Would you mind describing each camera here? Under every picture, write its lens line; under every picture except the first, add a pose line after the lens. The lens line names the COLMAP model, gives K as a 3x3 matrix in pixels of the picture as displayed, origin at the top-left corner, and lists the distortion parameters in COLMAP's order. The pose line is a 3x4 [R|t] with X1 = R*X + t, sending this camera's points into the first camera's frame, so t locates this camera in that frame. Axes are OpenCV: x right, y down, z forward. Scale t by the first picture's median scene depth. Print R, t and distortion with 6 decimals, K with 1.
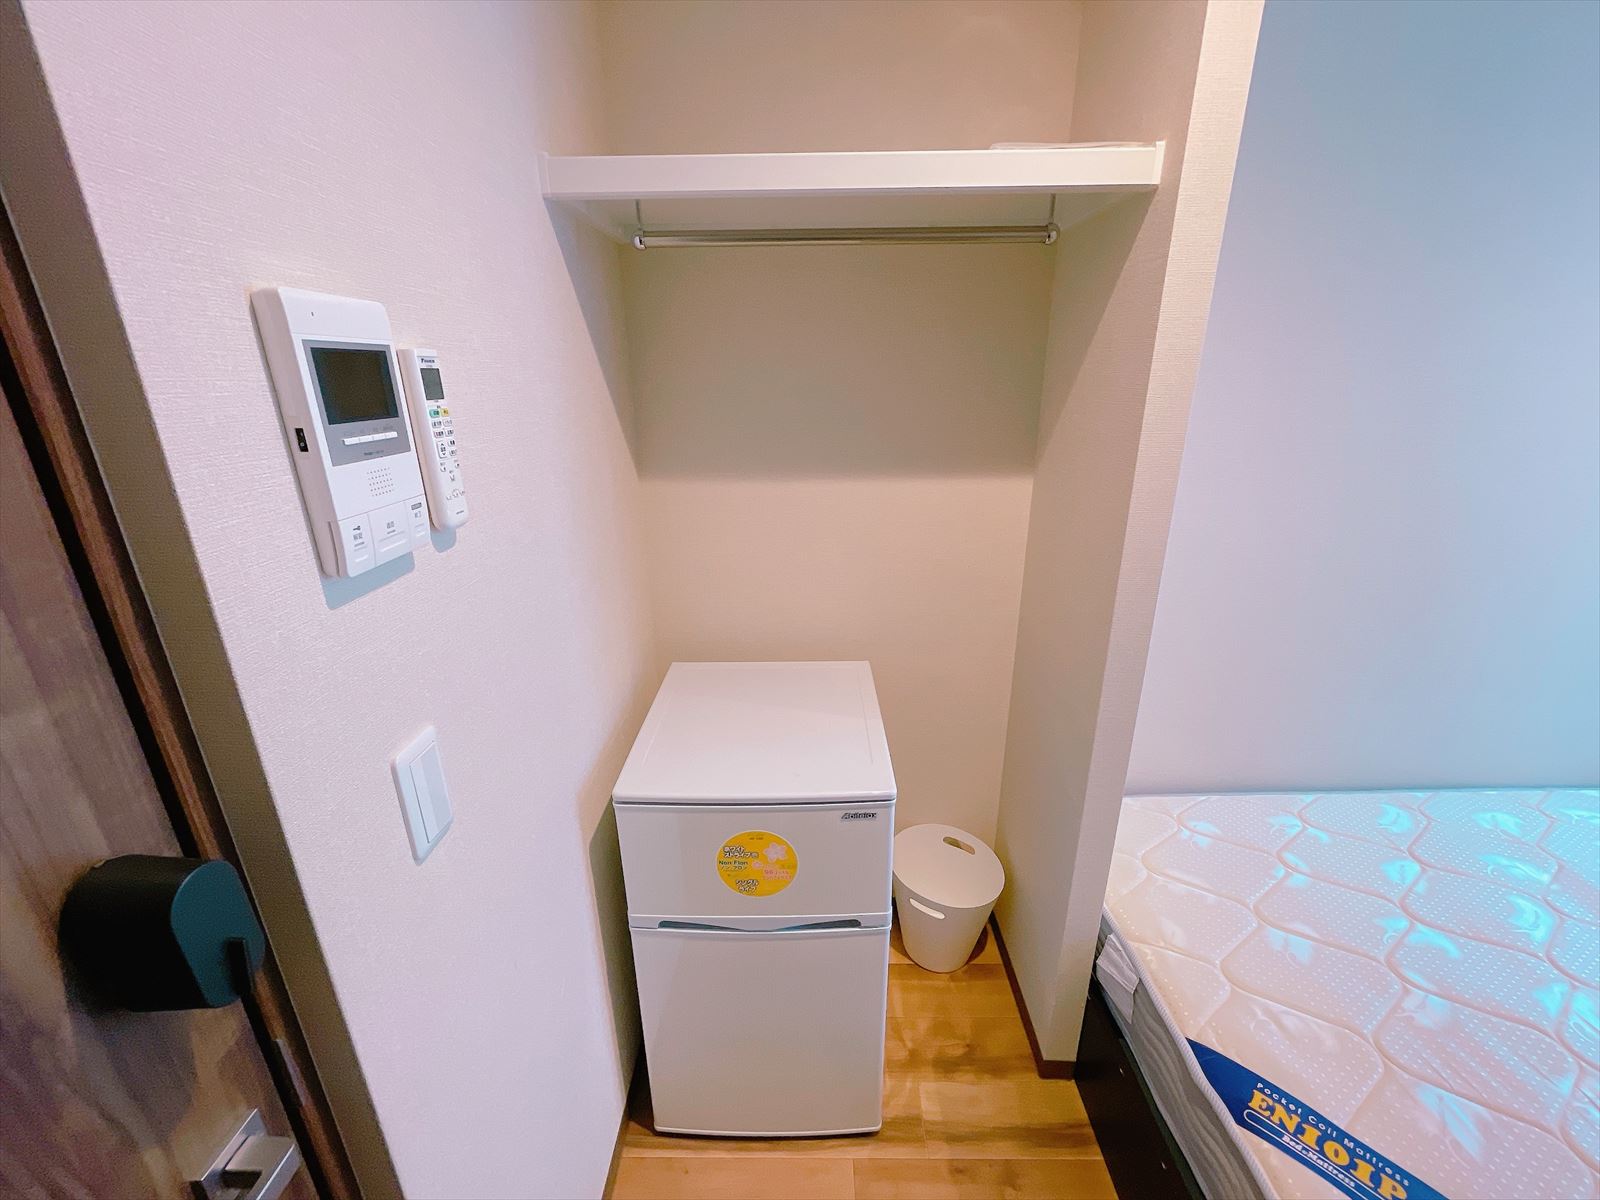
lens RADIAL K [[647.6, 0, 802.3], [0, 647.6, 592.3], [0, 0, 1]] dist [-0.002470, -0.000074]
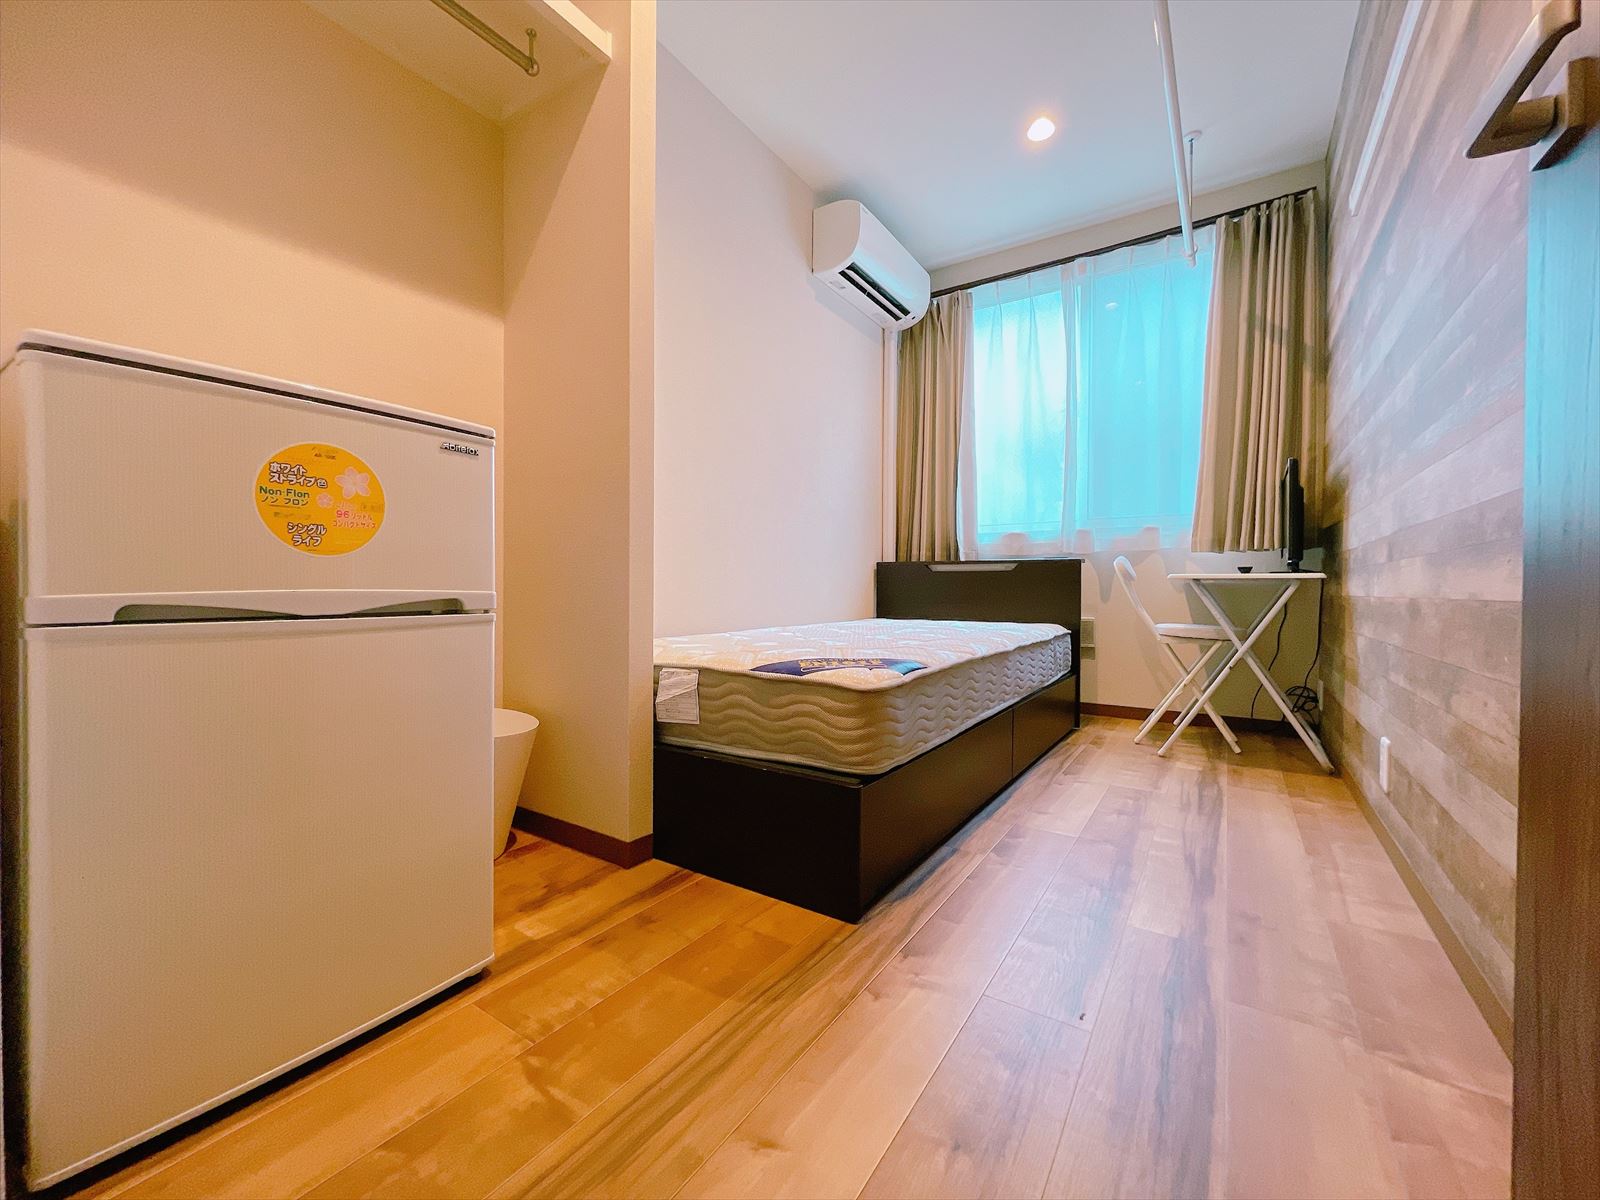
lens RADIAL K [[647.6, 0, 802.3], [0, 647.6, 592.3], [0, 0, 1]] dist [-0.002470, -0.000074]
pose [[0.544049, 0.008242, 0.839013, -0.329329], [0.260664, 0.948813, -0.178345, 0.672274], [-0.797537, 0.315729, 0.514053, 0.197469]]
